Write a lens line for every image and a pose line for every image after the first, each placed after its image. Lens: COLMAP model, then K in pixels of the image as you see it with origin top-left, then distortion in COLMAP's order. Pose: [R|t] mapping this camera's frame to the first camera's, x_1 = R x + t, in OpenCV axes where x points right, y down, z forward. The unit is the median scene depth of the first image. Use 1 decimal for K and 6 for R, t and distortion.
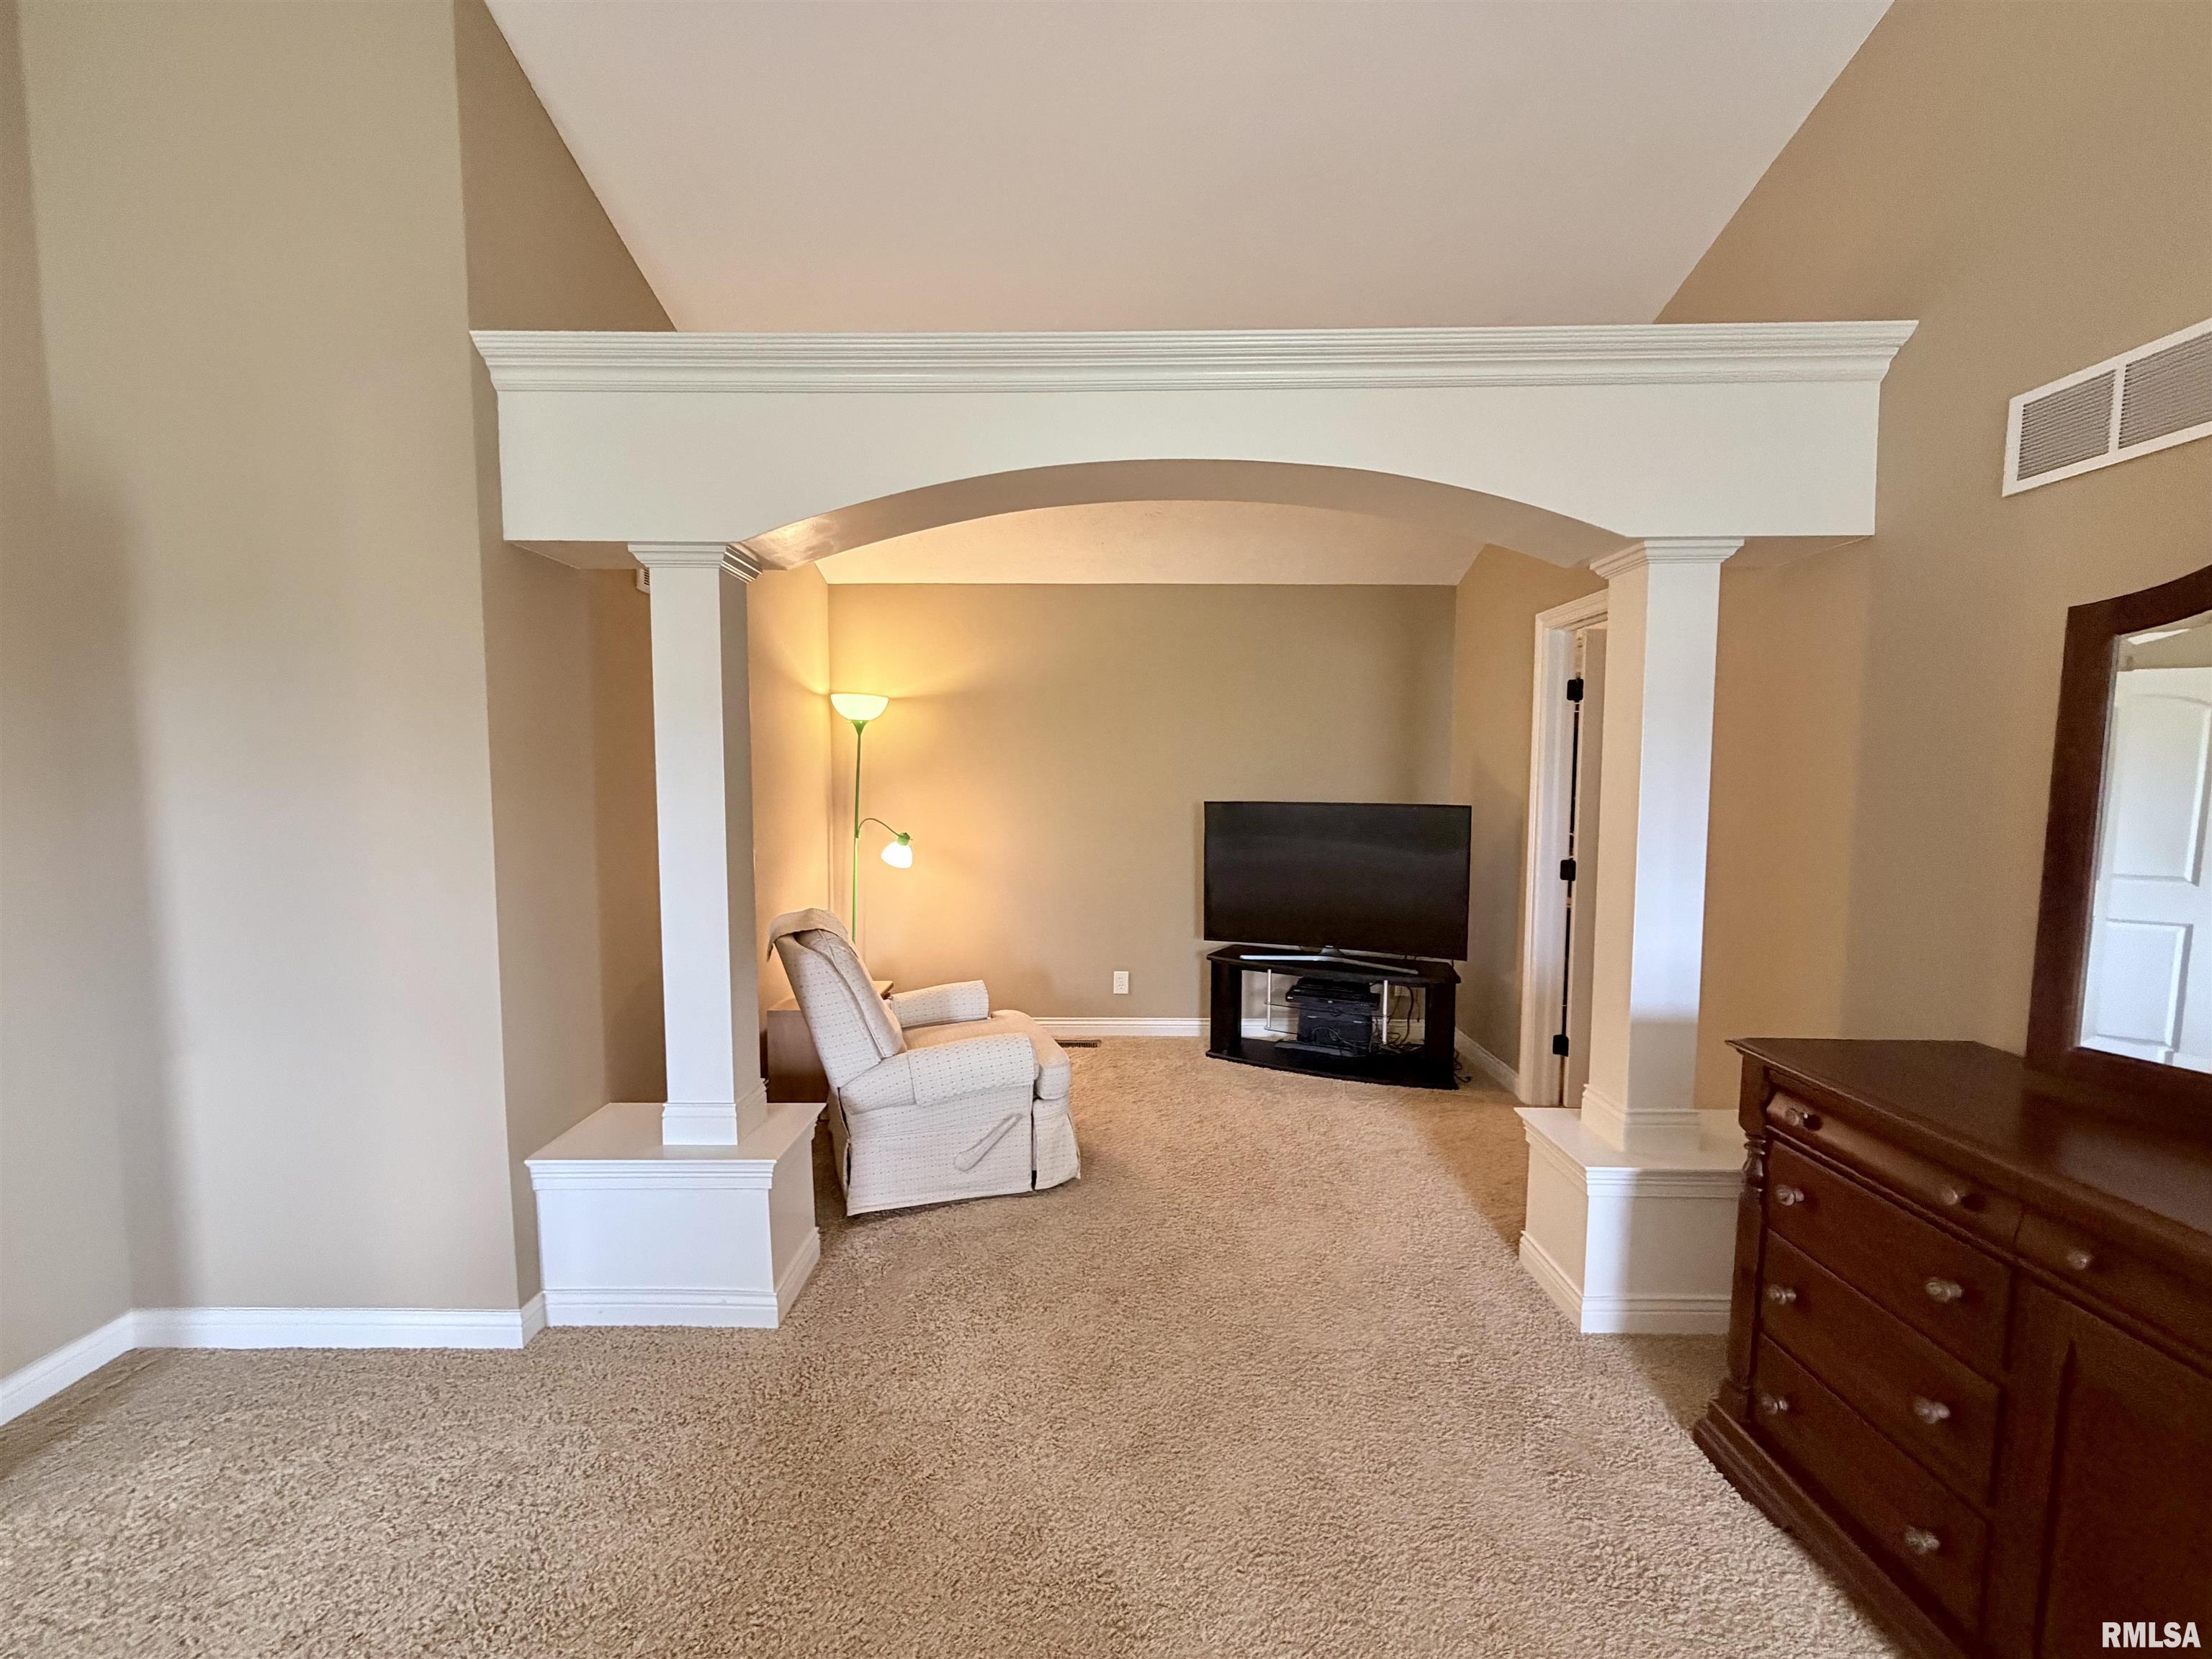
lens RADIAL K [[881.9, 0, 1099.8], [0, 881.9, 831.8], [0, 0, 1]] dist [-0.001327, 0.000461]
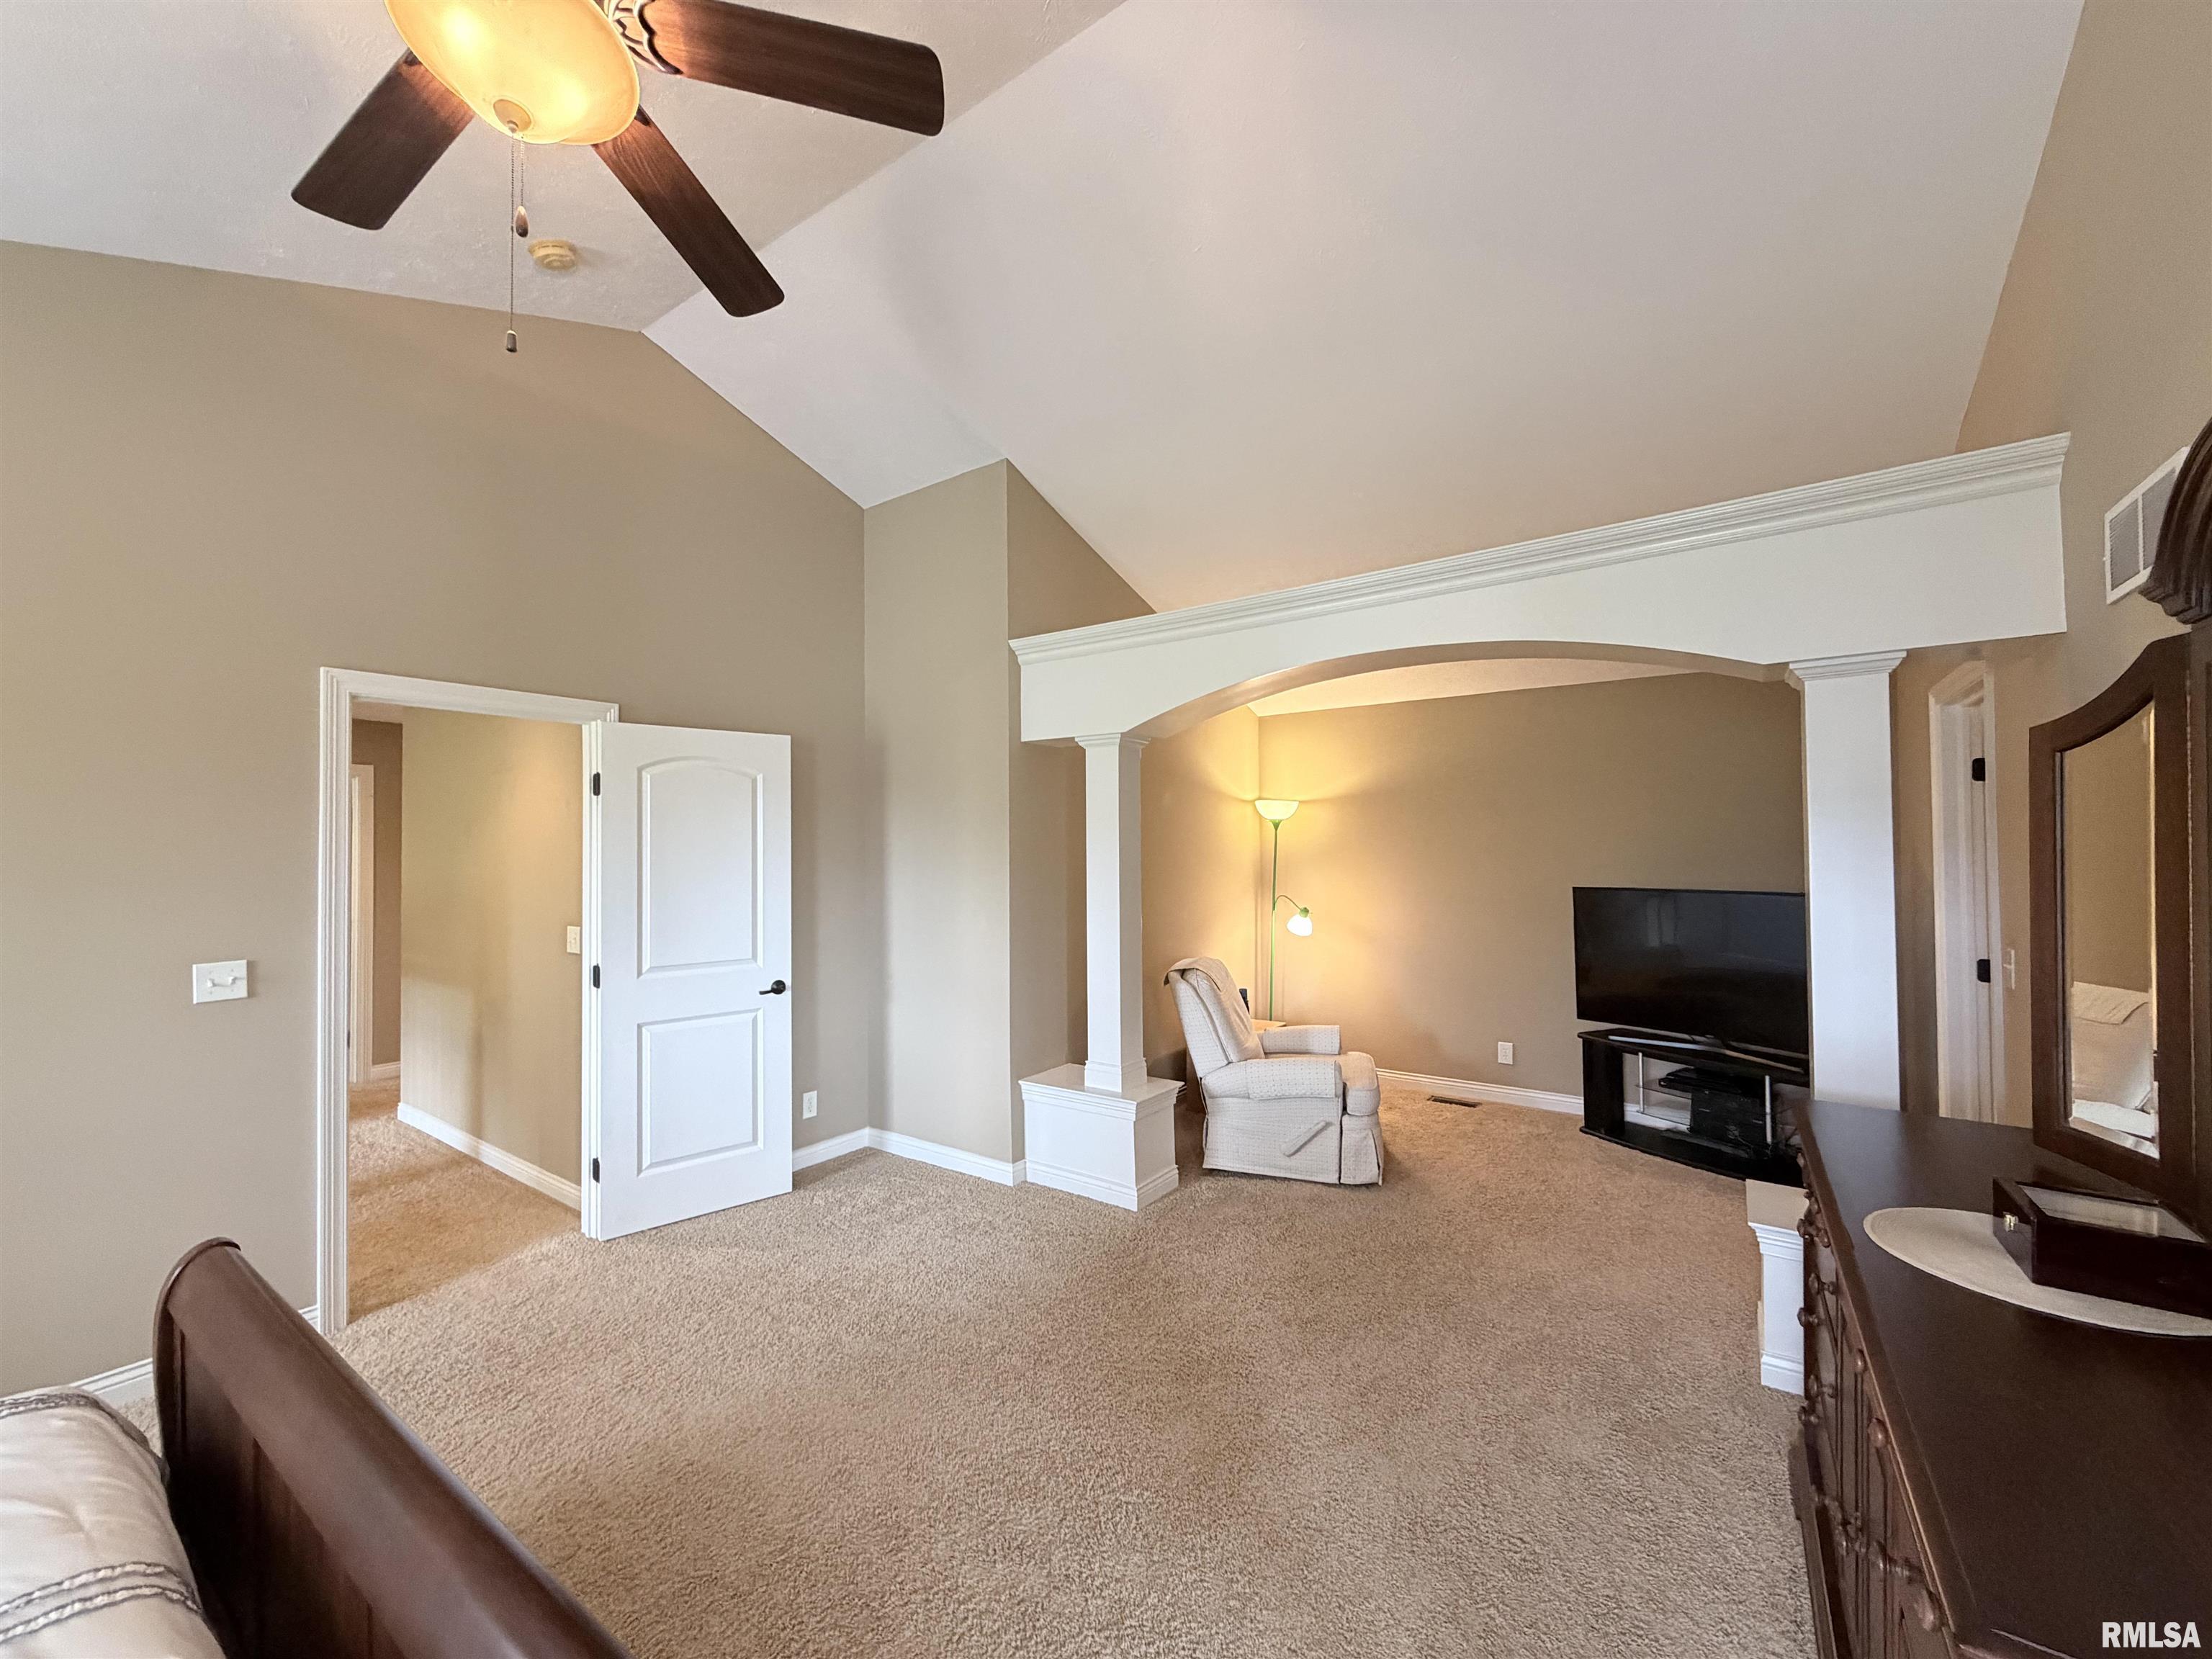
lens RADIAL K [[881.9, 0, 1098.8], [0, 881.9, 831.1], [0, 0, 1]] dist [-0.001327, 0.000461]
pose [[0.817686, -0.019692, -0.575328, 0.412579], [-0.032426, 0.996252, -0.080185, 0.004197], [0.574751, 0.084221, 0.813983, -0.323340]]
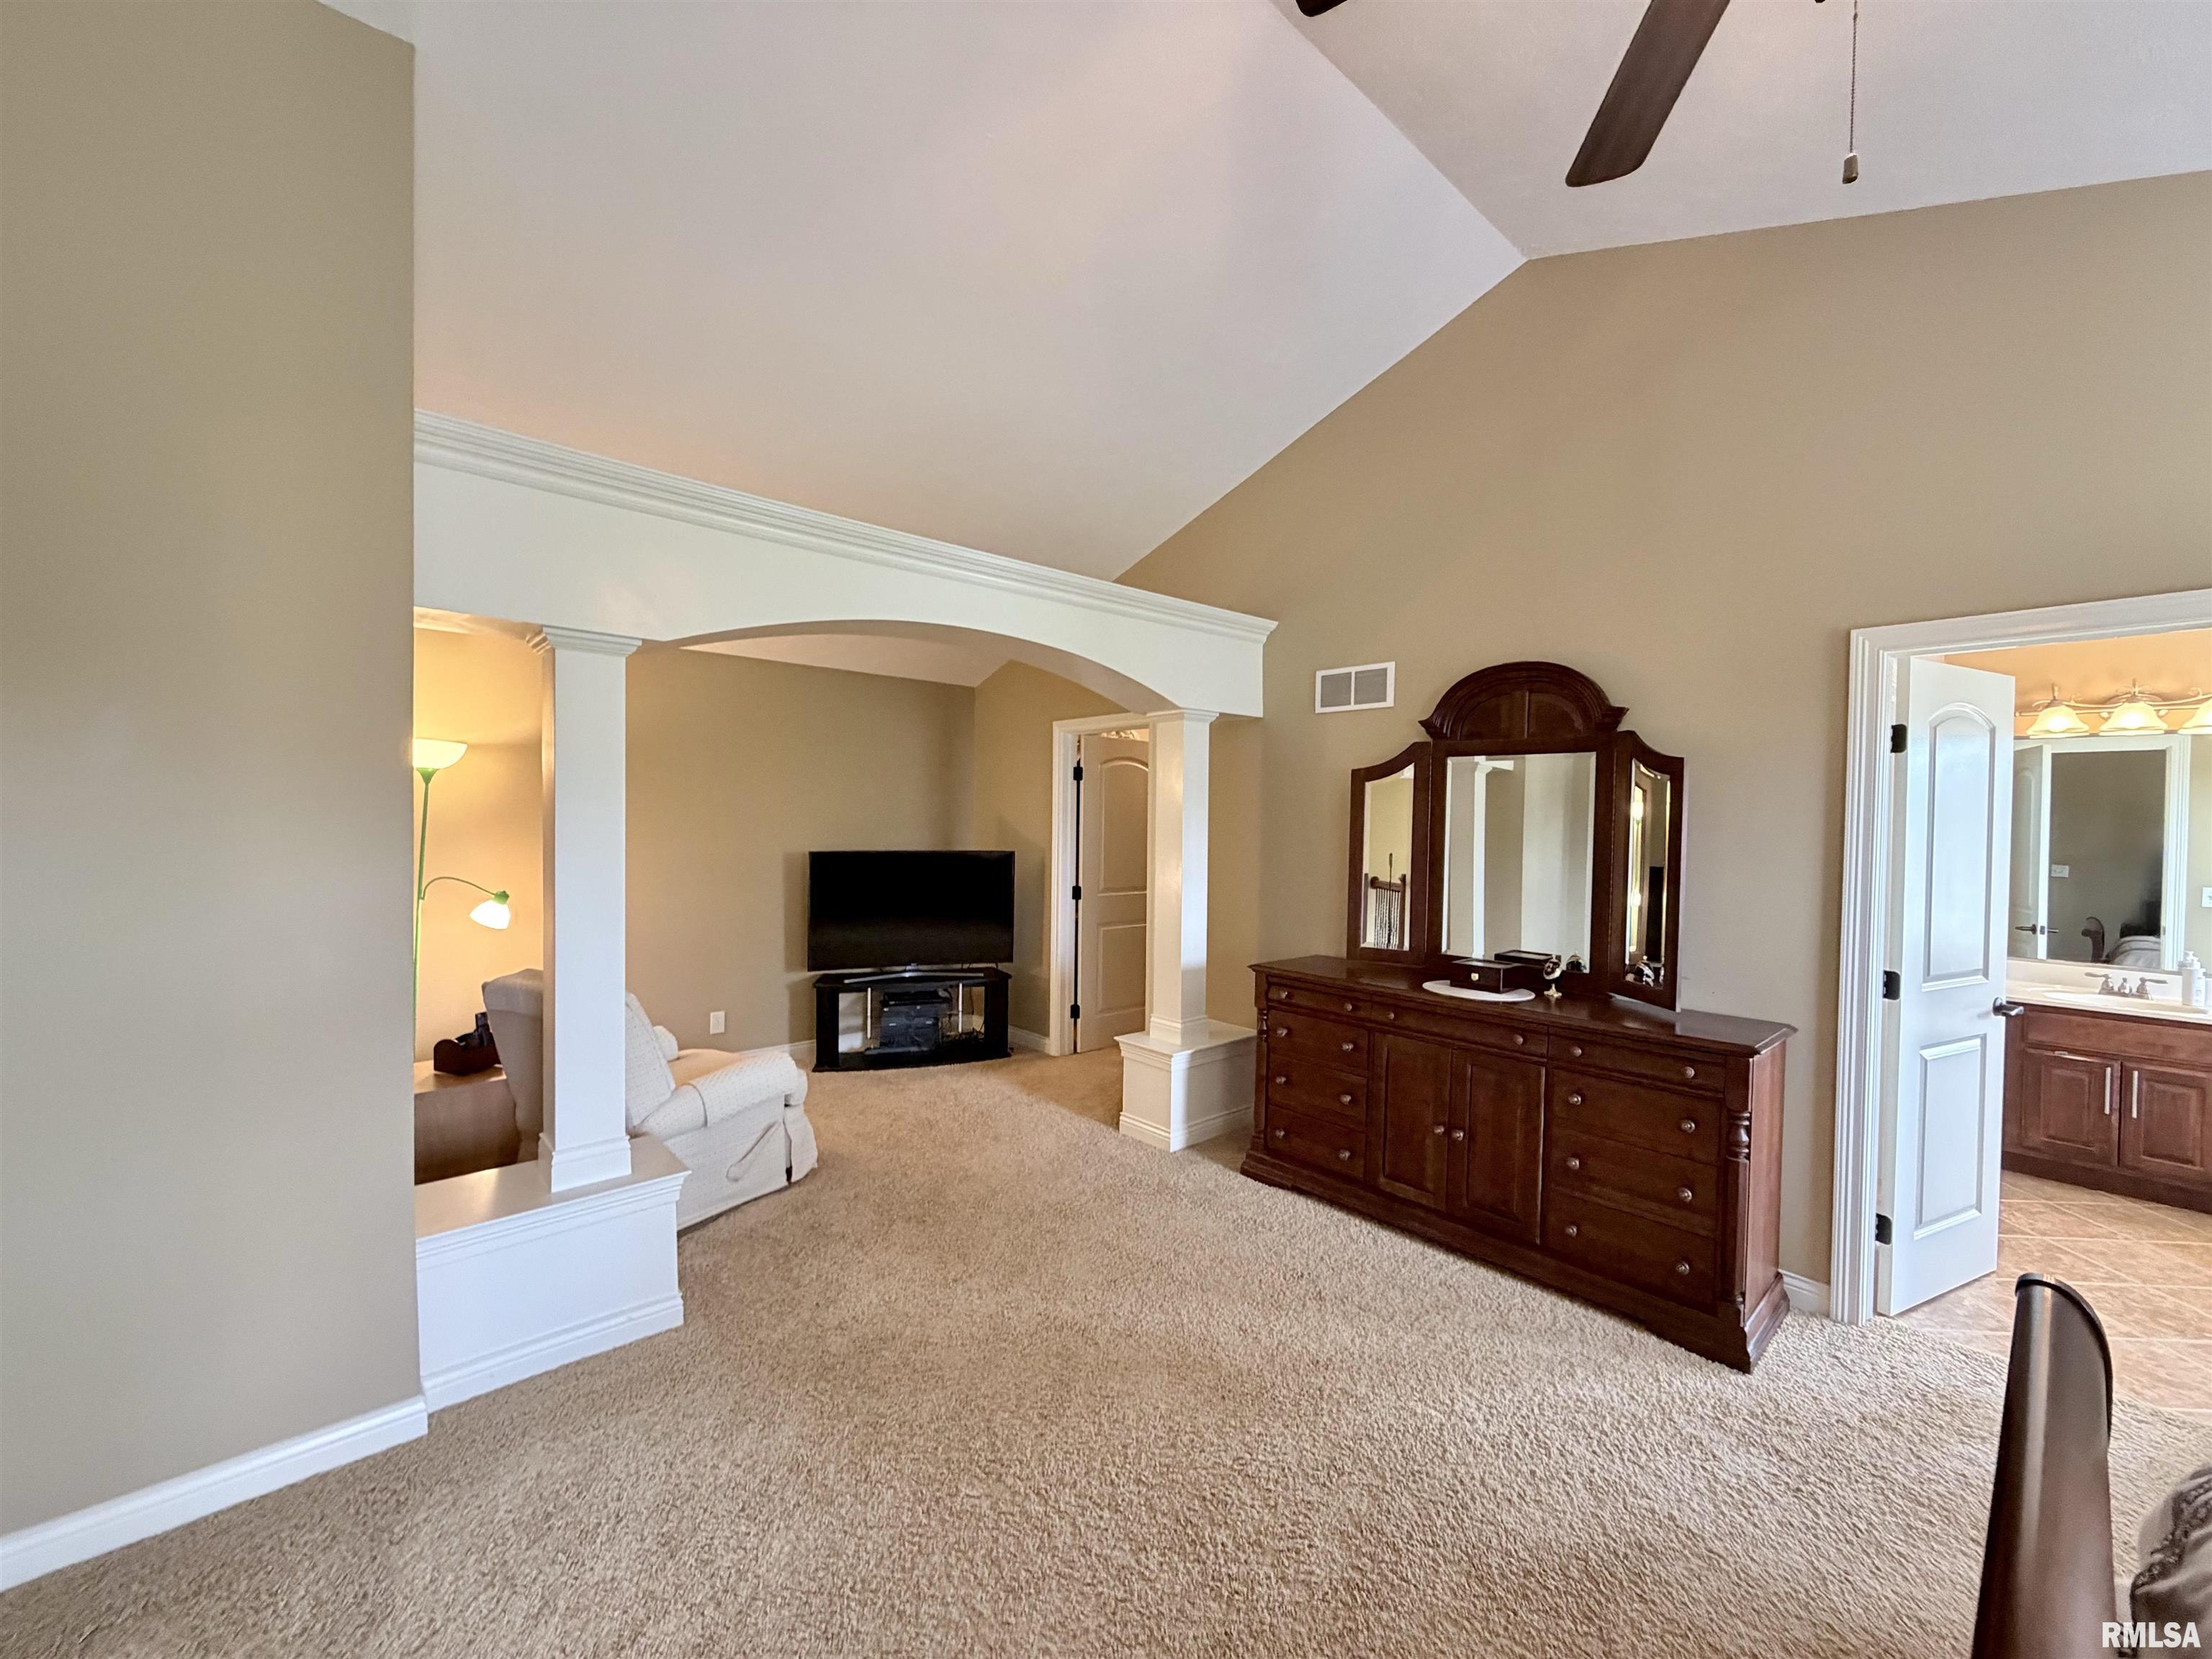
lens RADIAL K [[881.9, 0, 1099.8], [0, 881.9, 828.9], [0, 0, 1]] dist [-0.001327, 0.000461]
pose [[0.742054, -0.002686, 0.670335, -0.584778], [0.036267, 0.998688, -0.036146, -0.012599], [-0.669358, 0.051133, 0.741178, -0.191067]]
